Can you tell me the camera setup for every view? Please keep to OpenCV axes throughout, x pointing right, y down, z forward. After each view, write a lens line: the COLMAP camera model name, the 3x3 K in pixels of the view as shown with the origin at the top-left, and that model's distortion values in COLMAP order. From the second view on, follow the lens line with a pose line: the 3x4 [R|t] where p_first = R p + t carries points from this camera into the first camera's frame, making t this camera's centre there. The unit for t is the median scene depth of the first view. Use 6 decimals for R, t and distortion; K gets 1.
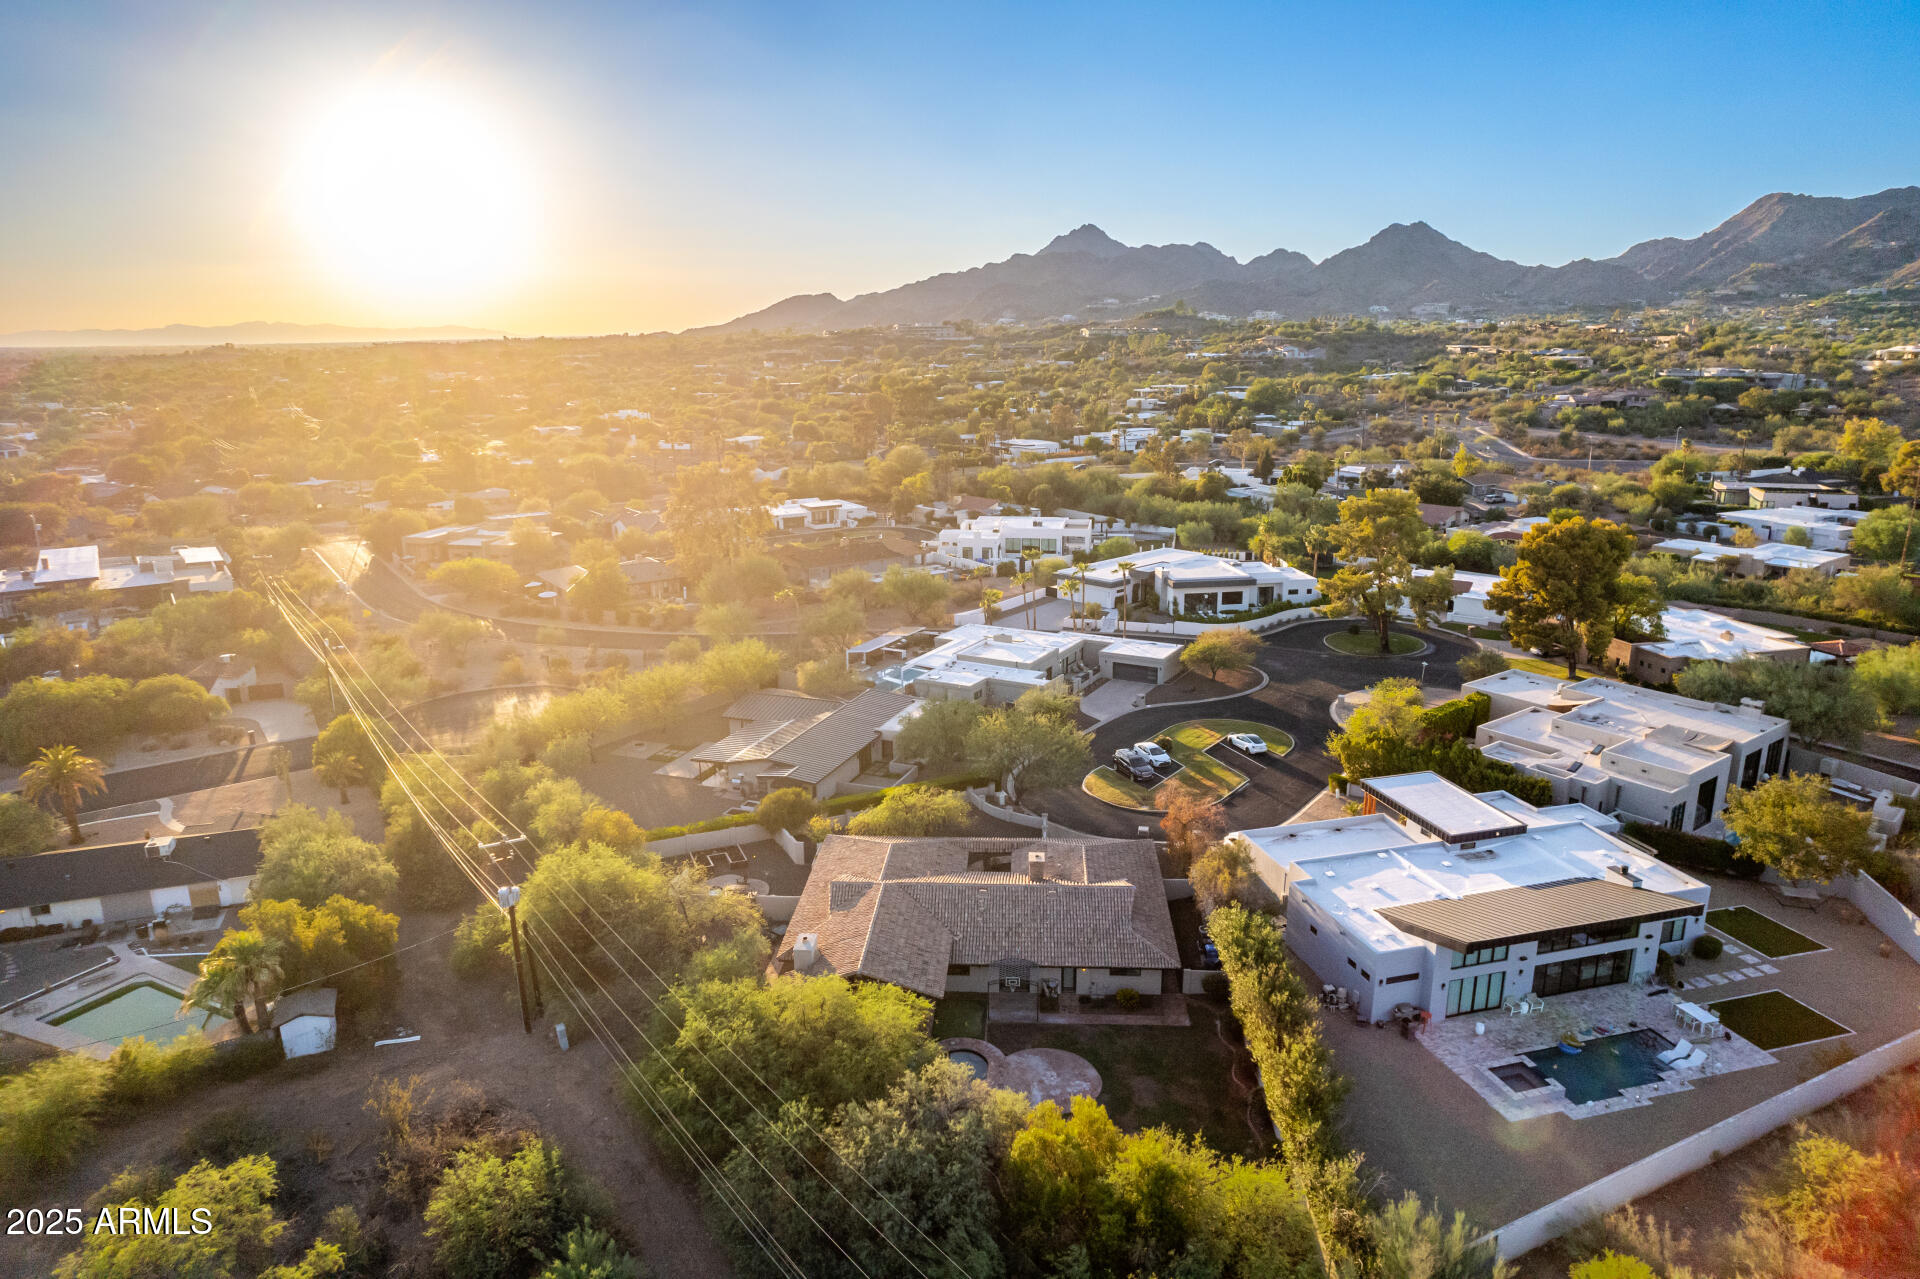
lens RADIAL K [[1226.7, 0, 964.4], [0, 1226.7, 646.1], [0, 0, 1]] dist [-0.071583, 0.066247]
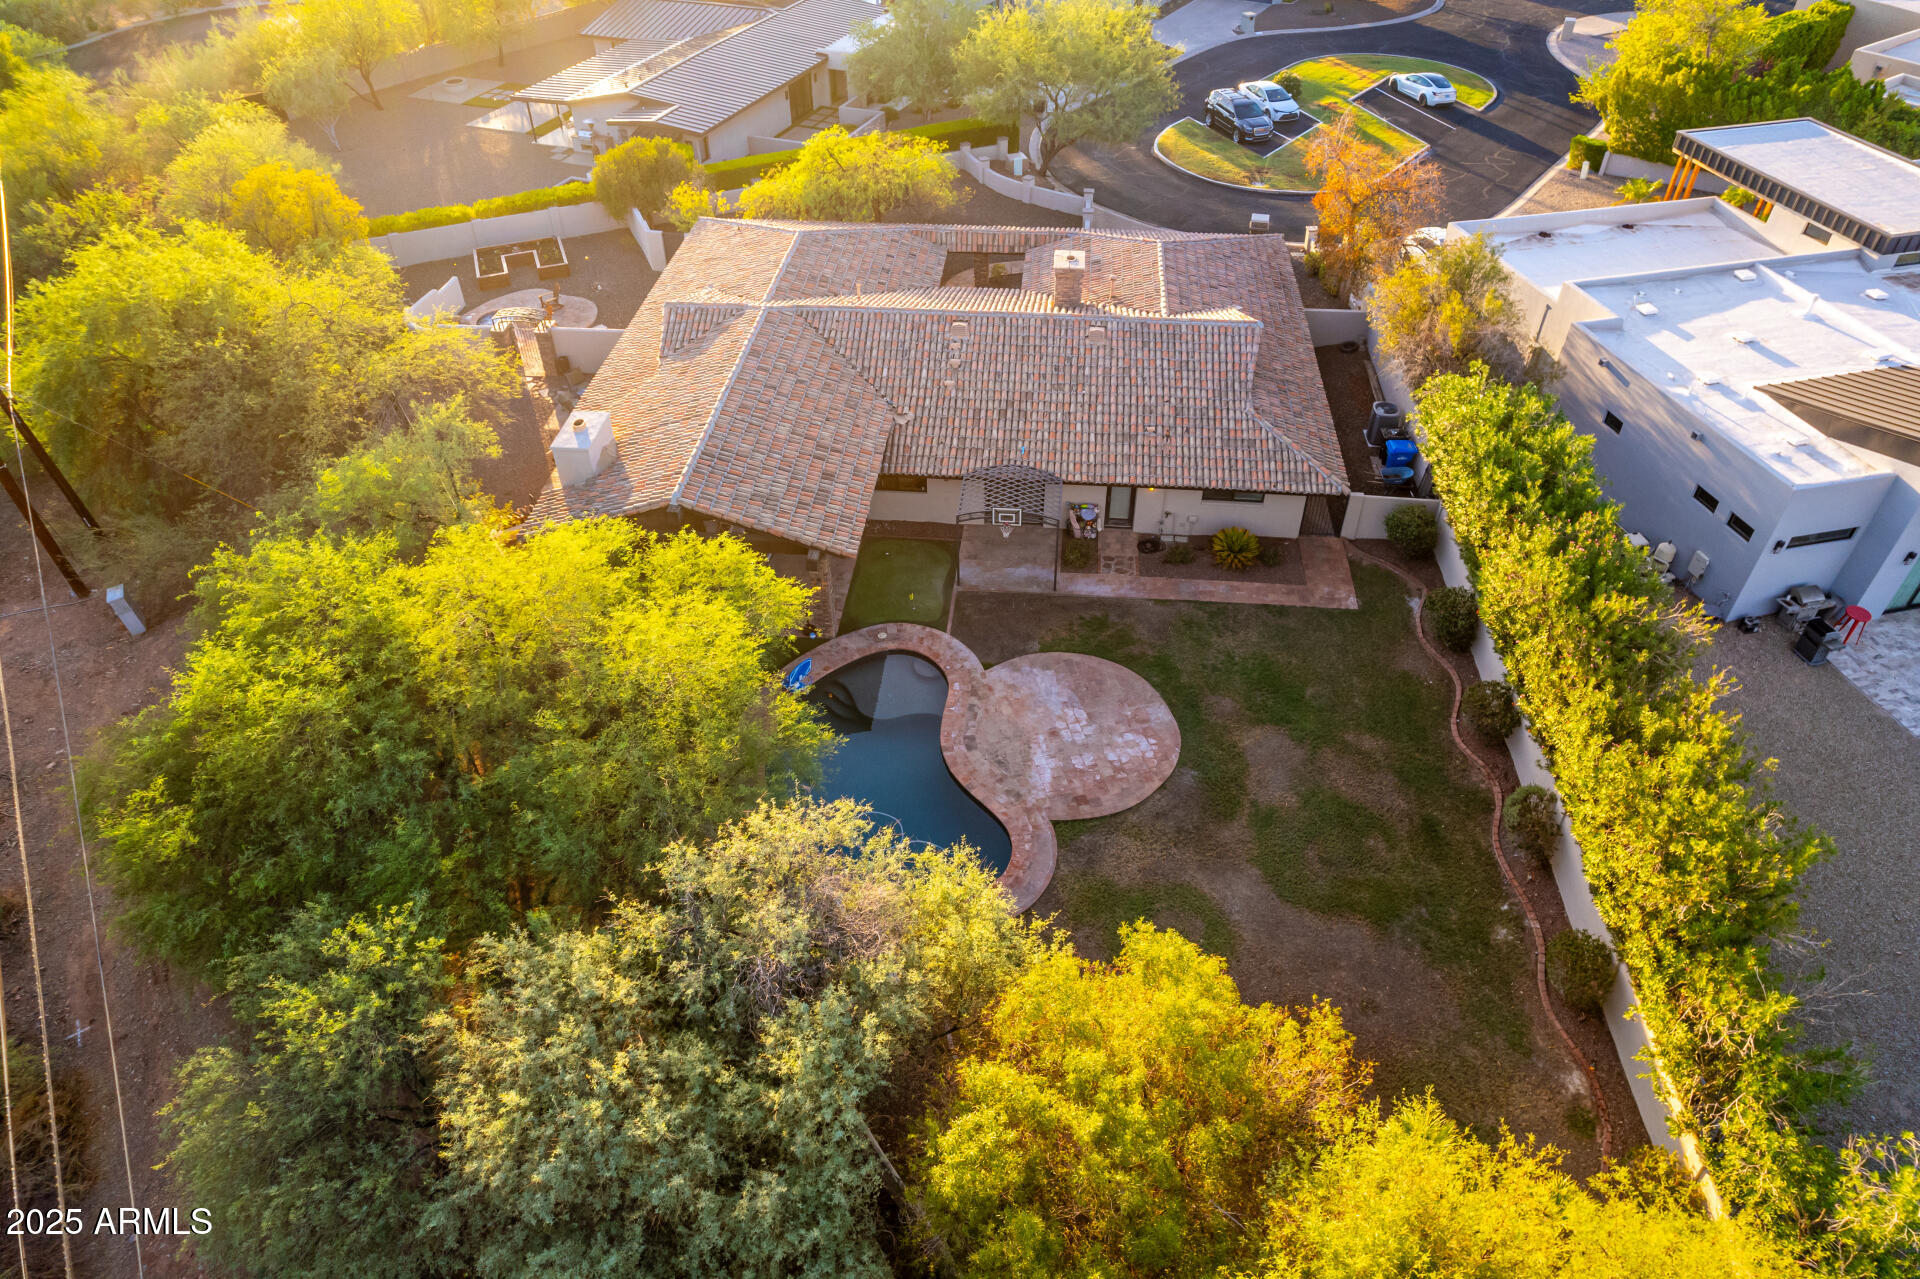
lens RADIAL K [[1228.4, 0, 966.7], [0, 1228.4, 647.5], [0, 0, 1]] dist [-0.073154, 0.068753]
pose [[0.999478, 0.022920, -0.022748, 0.022136], [-0.010266, 0.893413, 0.449118, 0.062559], [0.030617, -0.448651, 0.893183, 0.331820]]
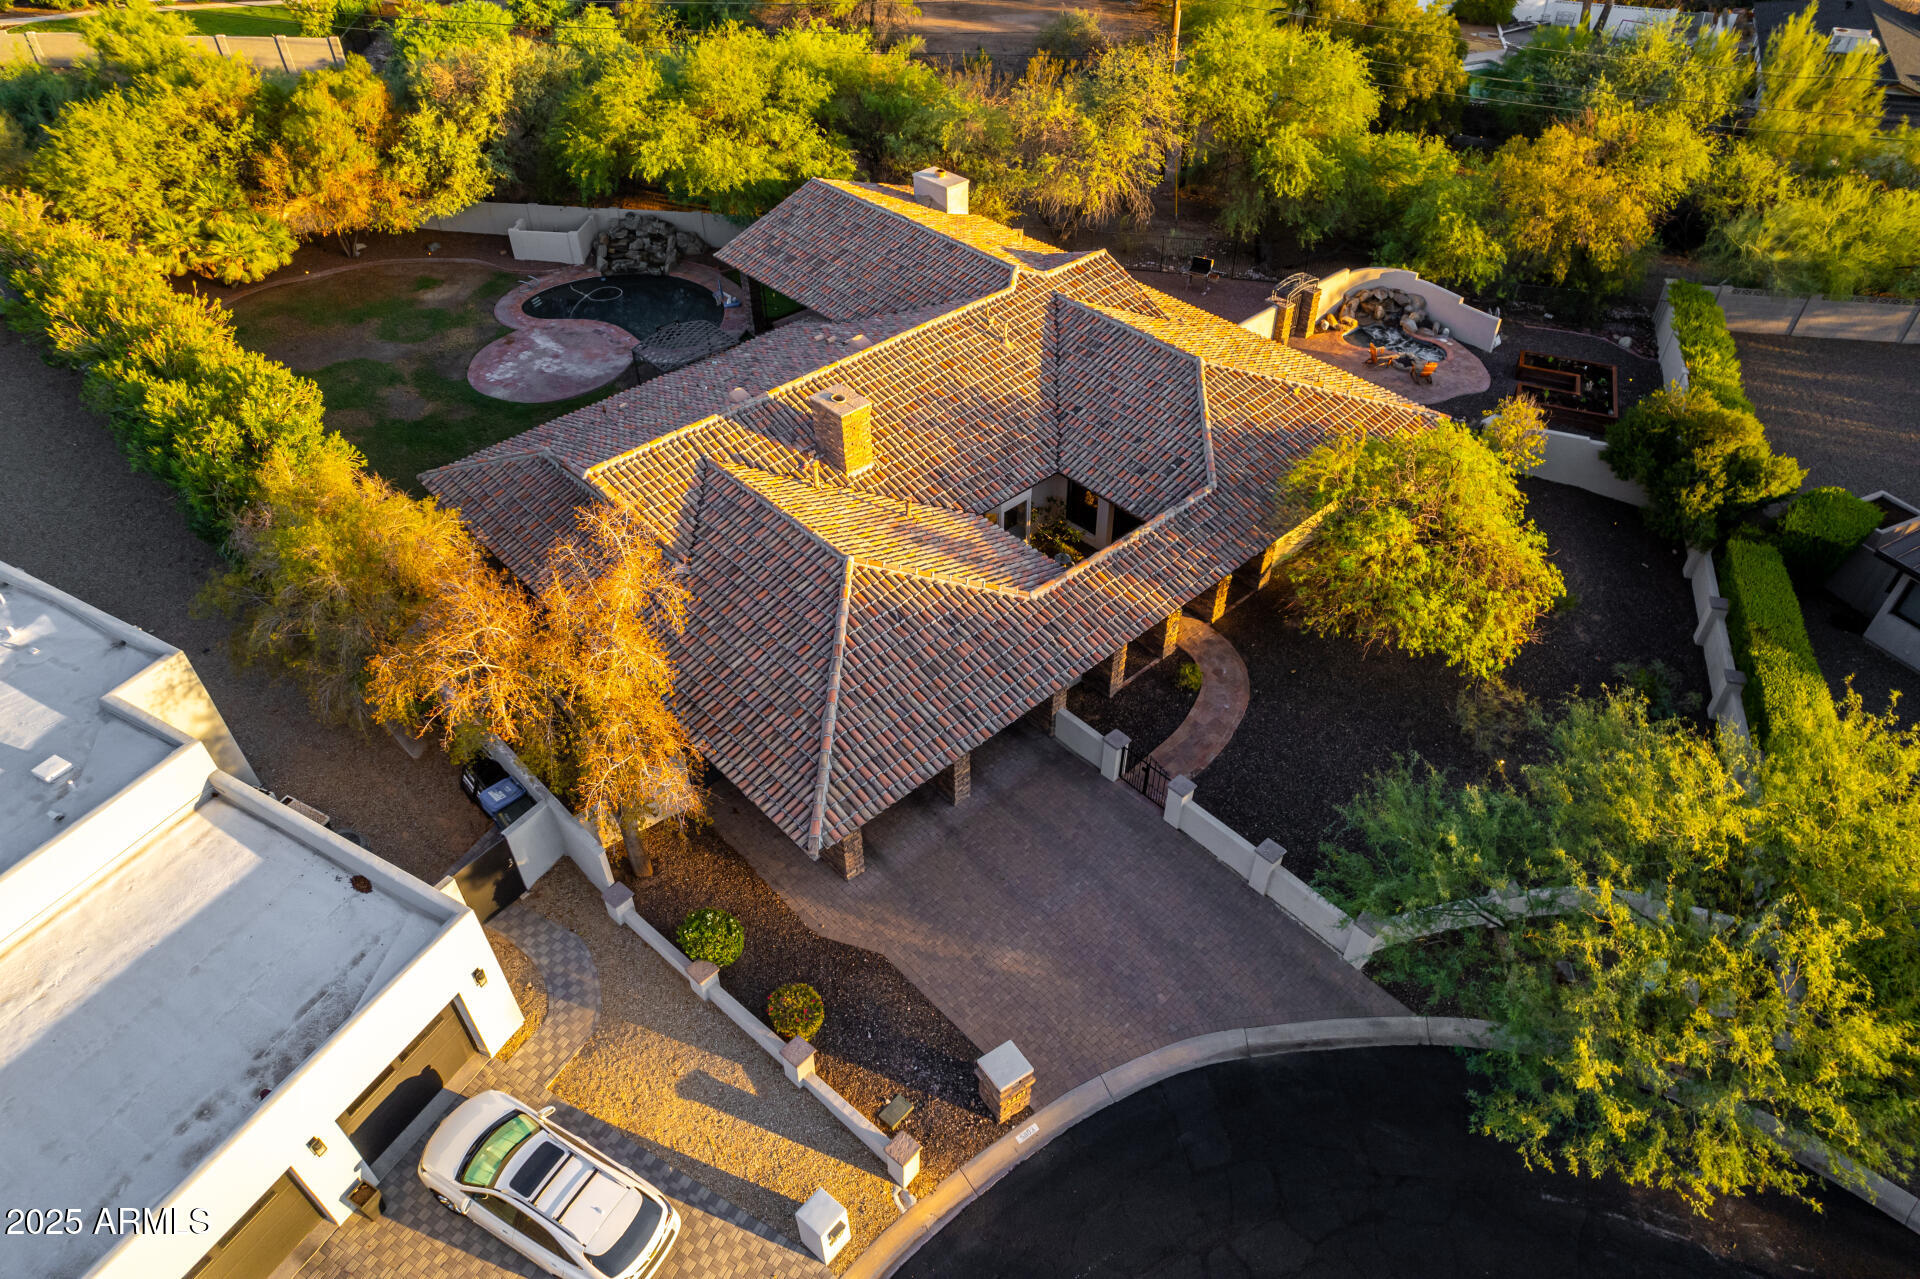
lens RADIAL K [[1226.7, 0, 964.4], [0, 1226.7, 646.1], [0, 0, 1]] dist [-0.071583, 0.066247]
pose [[-0.692698, 0.489696, -0.529498, 0.198694], [-0.172132, 0.600695, 0.780728, -0.068870], [0.700386, 0.631952, -0.331808, 0.855253]]
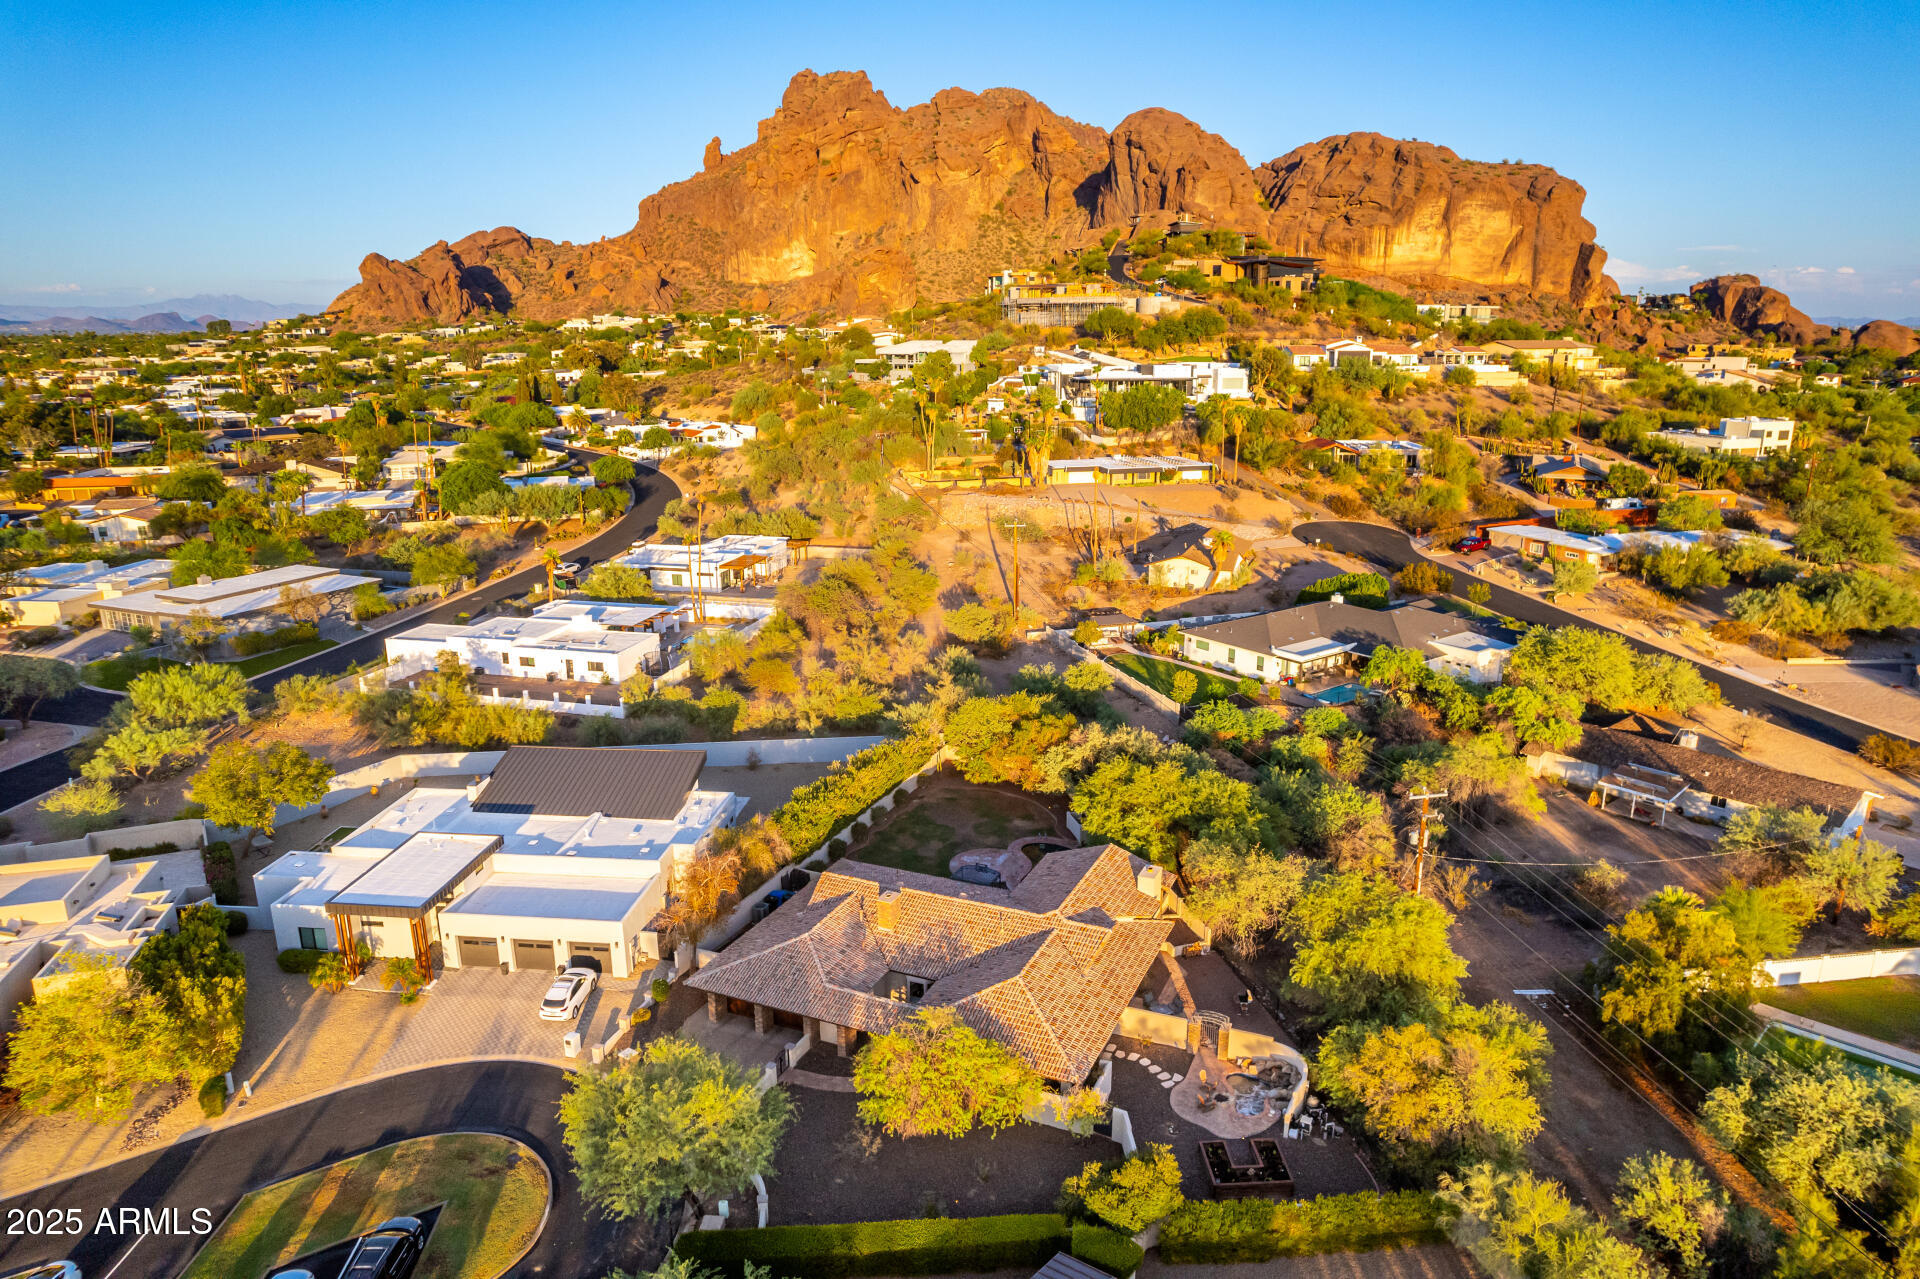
lens RADIAL K [[1228.4, 0, 966.7], [0, 1228.4, 647.5], [0, 0, 1]] dist [-0.073154, 0.068753]
pose [[-0.936177, -0.077694, 0.342836, -0.212507], [0.102222, 0.872956, 0.476967, -0.304066], [-0.336338, 0.481571, -0.809300, 1.159161]]
